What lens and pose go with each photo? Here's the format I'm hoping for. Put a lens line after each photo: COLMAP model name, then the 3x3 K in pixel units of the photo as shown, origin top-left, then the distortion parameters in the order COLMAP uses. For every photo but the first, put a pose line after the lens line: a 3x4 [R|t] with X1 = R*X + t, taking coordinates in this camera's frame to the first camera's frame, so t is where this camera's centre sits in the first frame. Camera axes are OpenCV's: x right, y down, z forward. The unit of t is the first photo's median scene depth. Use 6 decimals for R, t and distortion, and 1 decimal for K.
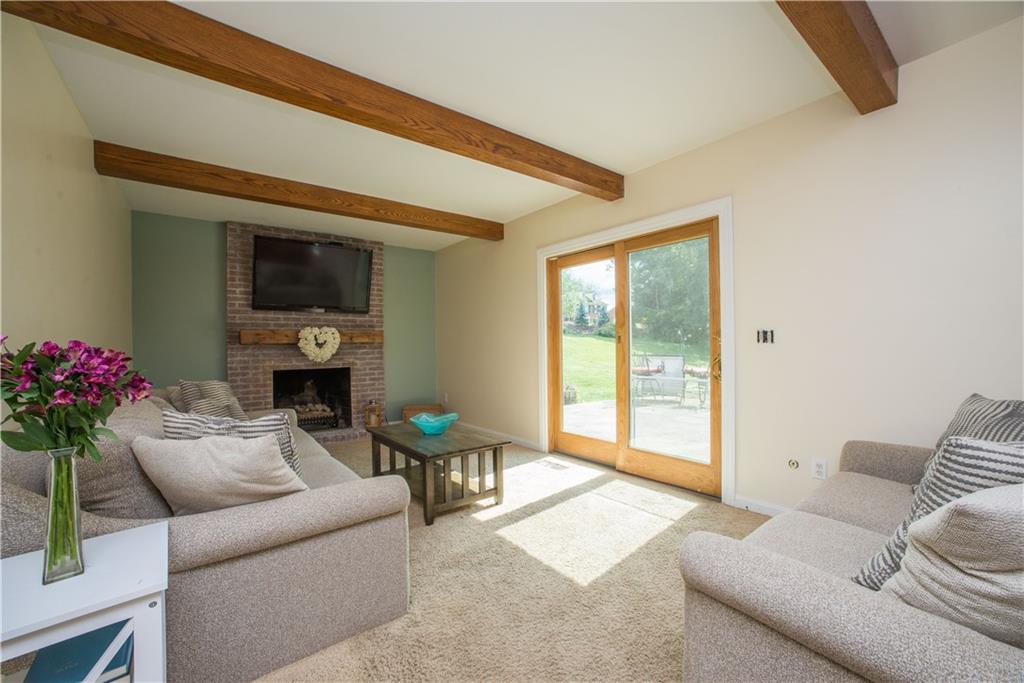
lens RADIAL K [[455.3, 0, 510.2], [0, 455.3, 346.5], [0, 0, 1]] dist [-0.030361, 0.000027]
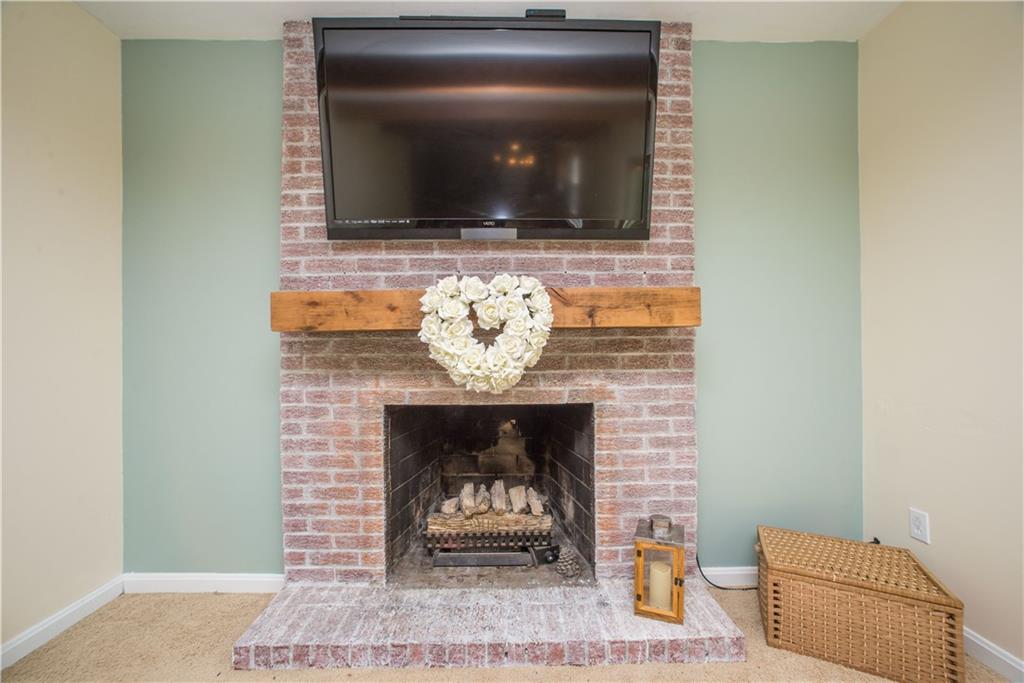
lens RADIAL K [[400.0, 0, 512.0], [0, 400.0, 341.5], [0, 0, 1]] dist [-0.053257, 0.020418]
pose [[0.814082, 0.002875, -0.580743, -0.244211], [-0.005338, 0.999983, -0.002532, 0.001247], [0.580725, 0.005161, 0.814083, 0.767342]]
